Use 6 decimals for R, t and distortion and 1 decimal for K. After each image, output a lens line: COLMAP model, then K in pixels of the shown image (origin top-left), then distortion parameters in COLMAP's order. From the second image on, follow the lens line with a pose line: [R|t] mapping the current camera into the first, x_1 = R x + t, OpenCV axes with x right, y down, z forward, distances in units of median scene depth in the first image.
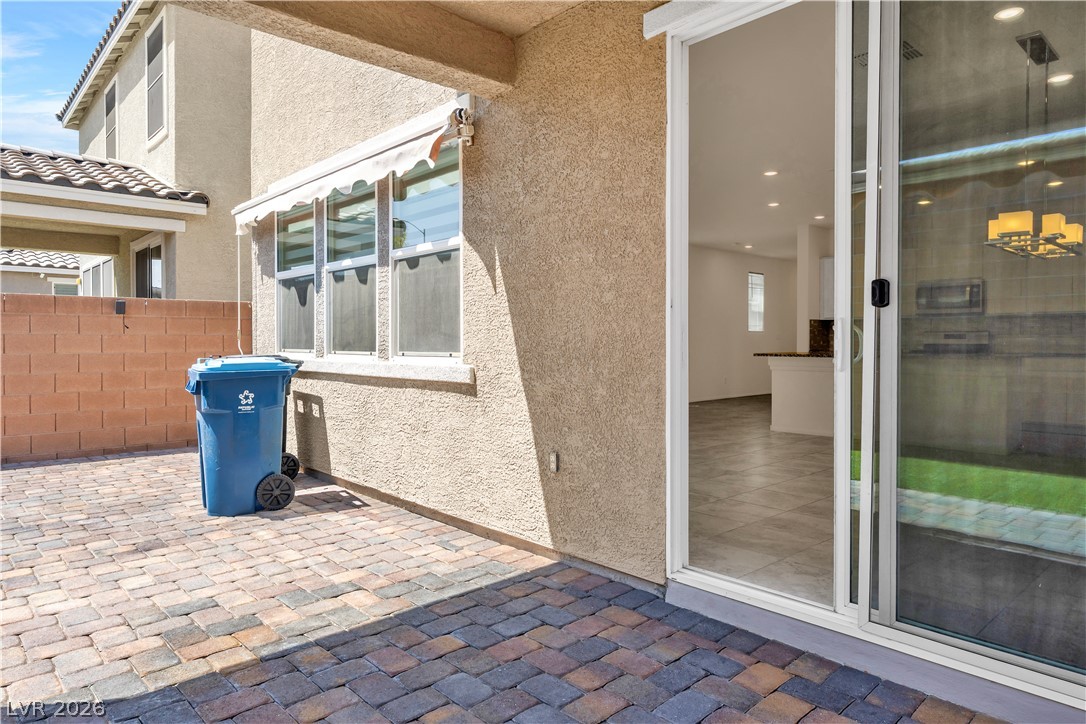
lens RADIAL K [[671.2, 0, 538.6], [0, 671.2, 358.3], [0, 0, 1]] dist [-0.008608, -0.000787]
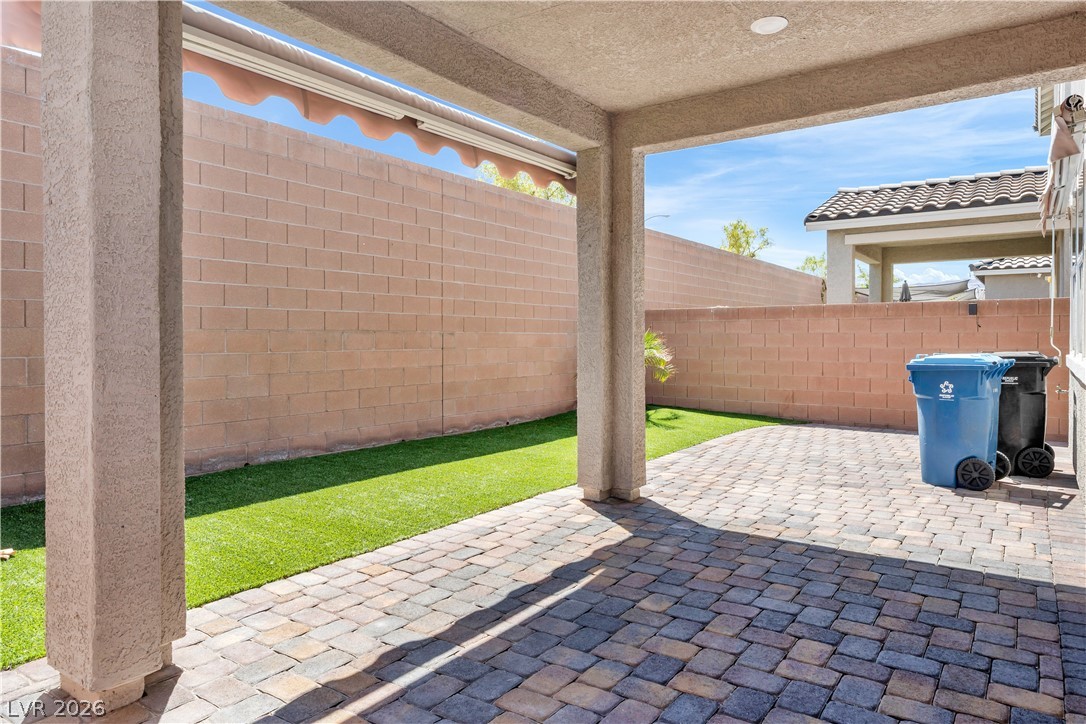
lens RADIAL K [[671.2, 0, 541.6], [0, 671.2, 354.3], [0, 0, 1]] dist [-0.008608, -0.000787]
pose [[0.200126, 0.023875, -0.979479, 0.774267], [-0.022955, 0.999543, 0.019674, -0.008302], [0.979501, 0.018546, 0.200582, 0.094818]]
